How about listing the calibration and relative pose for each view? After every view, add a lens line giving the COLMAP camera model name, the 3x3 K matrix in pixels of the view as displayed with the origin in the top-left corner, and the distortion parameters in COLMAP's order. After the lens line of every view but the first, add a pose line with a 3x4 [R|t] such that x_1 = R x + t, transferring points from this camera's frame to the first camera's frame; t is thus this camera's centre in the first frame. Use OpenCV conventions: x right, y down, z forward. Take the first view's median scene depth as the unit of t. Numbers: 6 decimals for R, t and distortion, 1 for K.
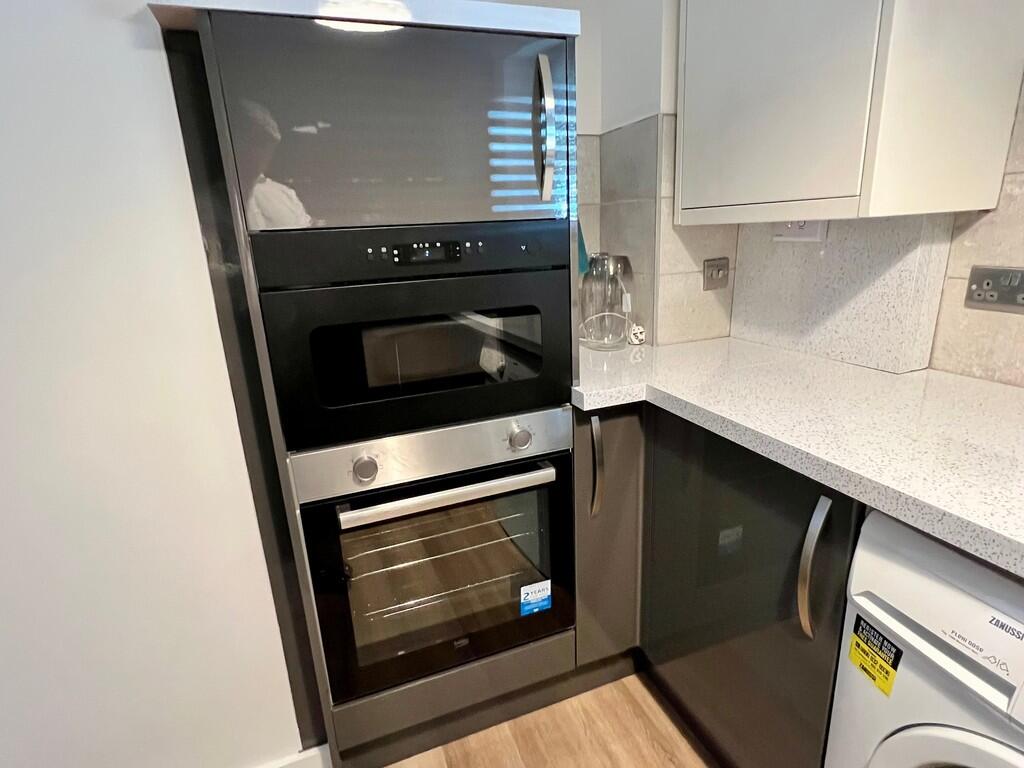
lens RADIAL K [[546.5, 0, 505.6], [0, 546.5, 382.7], [0, 0, 1]] dist [-0.007451, 0.002072]
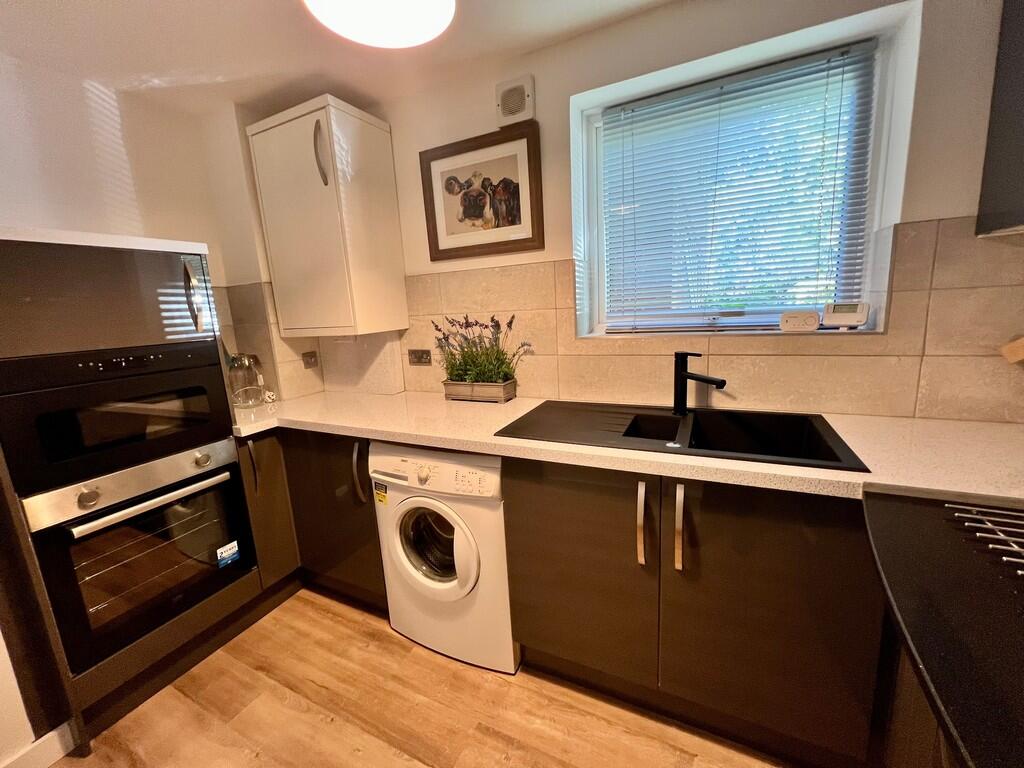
lens RADIAL K [[409.5, 0, 508.4], [0, 409.5, 381.1], [0, 0, 1]] dist [-0.003492, 0.001492]
pose [[0.731758, -0.117256, 0.671402, -0.098462], [0.207943, 0.976531, -0.056091, 0.119929], [-0.649069, 0.180658, 0.738967, -0.611760]]
